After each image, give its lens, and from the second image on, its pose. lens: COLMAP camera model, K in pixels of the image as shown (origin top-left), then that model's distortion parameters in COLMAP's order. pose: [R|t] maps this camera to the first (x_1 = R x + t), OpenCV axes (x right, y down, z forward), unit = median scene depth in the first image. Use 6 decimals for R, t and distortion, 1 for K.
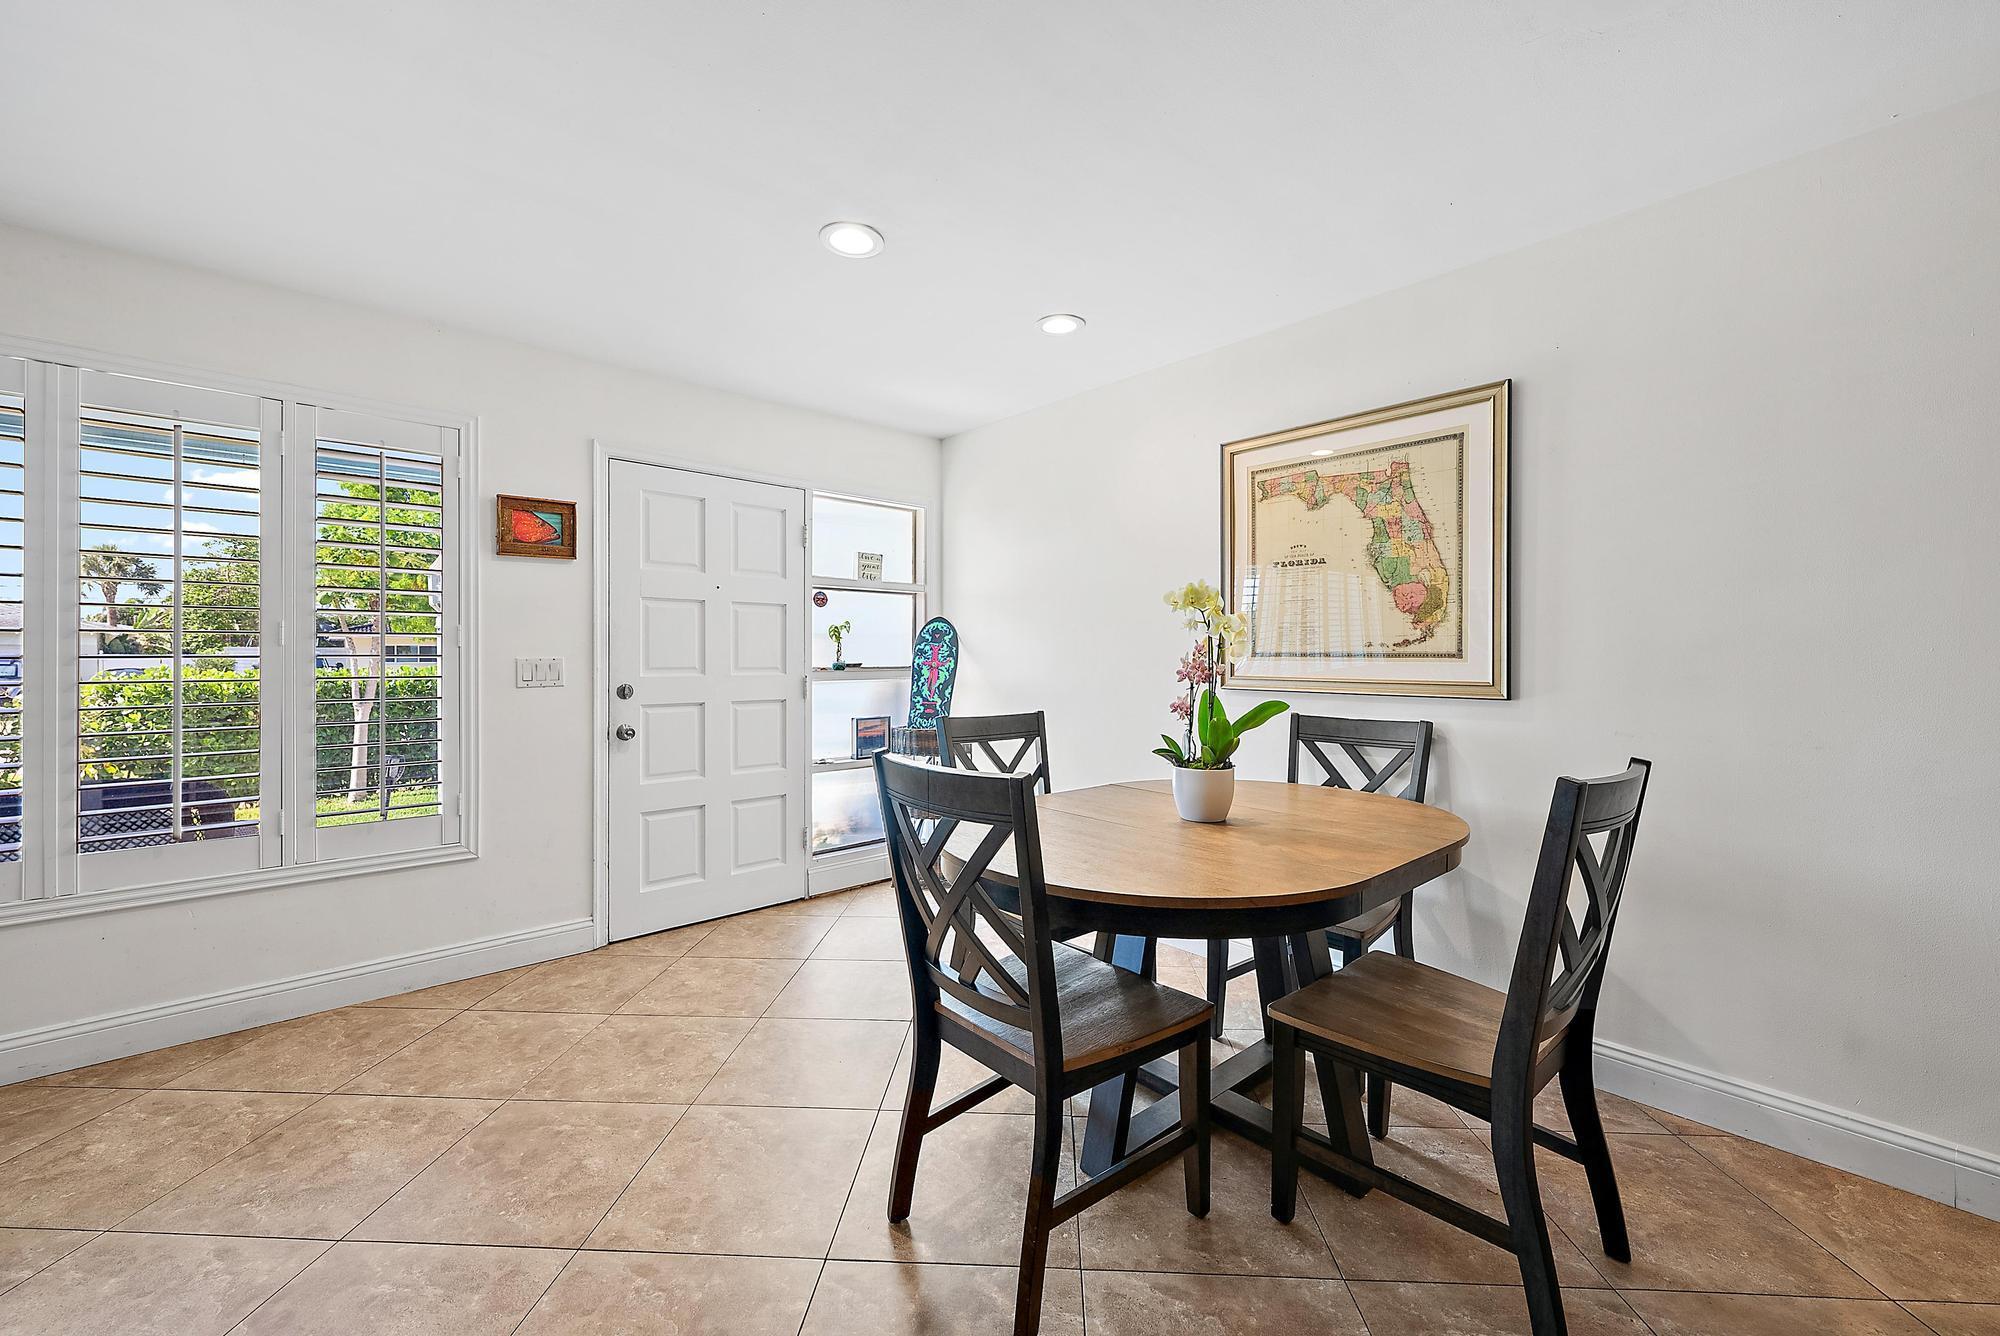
lens RADIAL K [[788.3, 0, 1008.5], [0, 788.3, 660.6], [0, 0, 1]] dist [-0.001372, -0.000138]
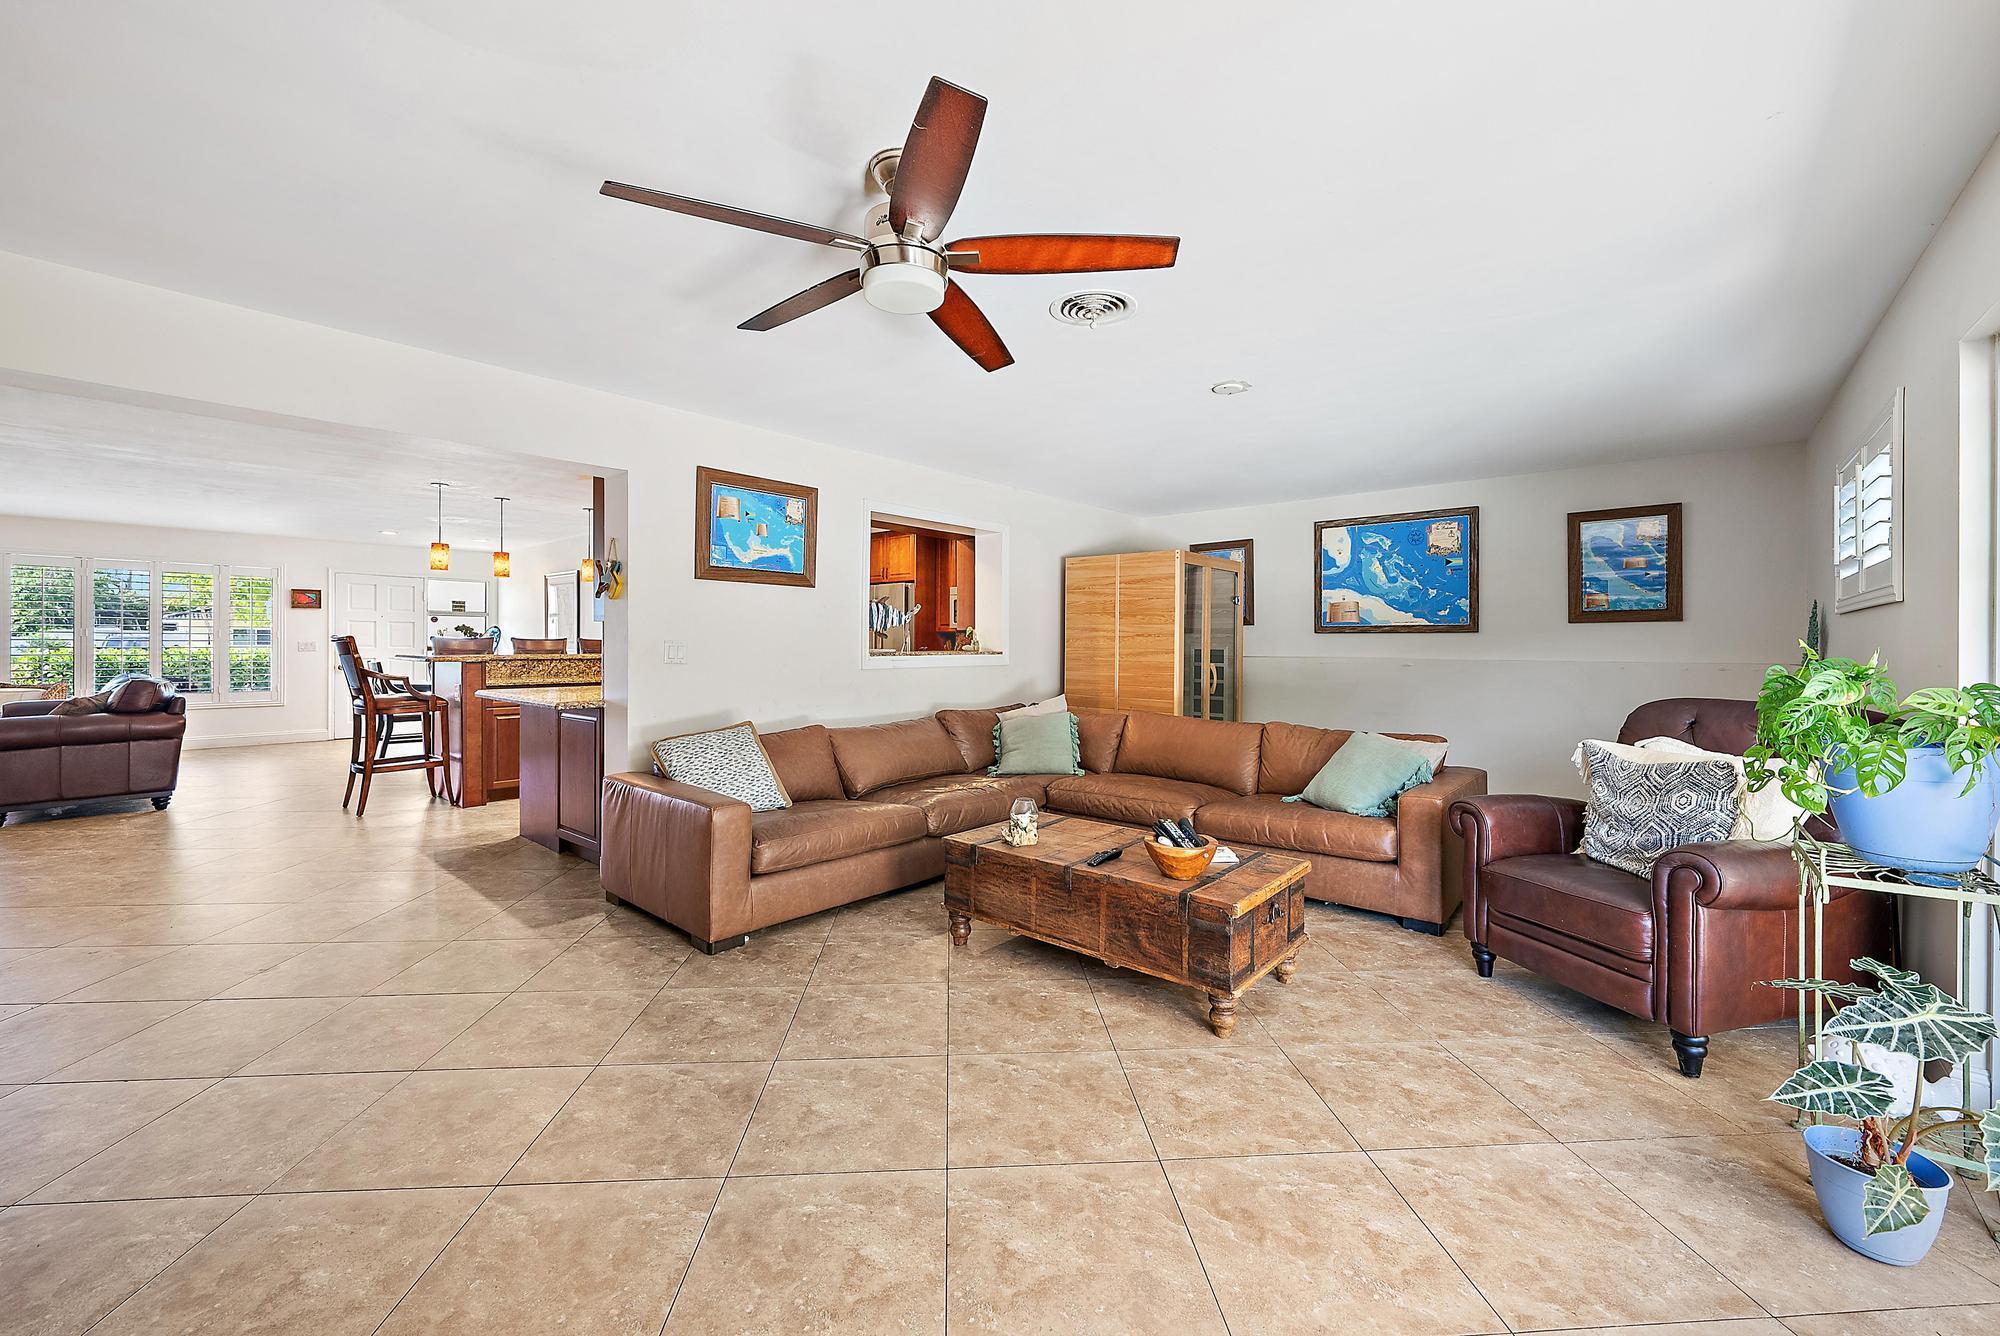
lens RADIAL K [[787.6, 0, 1007.3], [0, 787.6, 641.0], [0, 0, 1]] dist [-0.001913, -0.000100]
pose [[0.992798, 0.006765, 0.119611, 1.205277], [-0.005596, 0.999933, -0.010109, 0.008021], [-0.119671, 0.009367, 0.992769, -1.632284]]
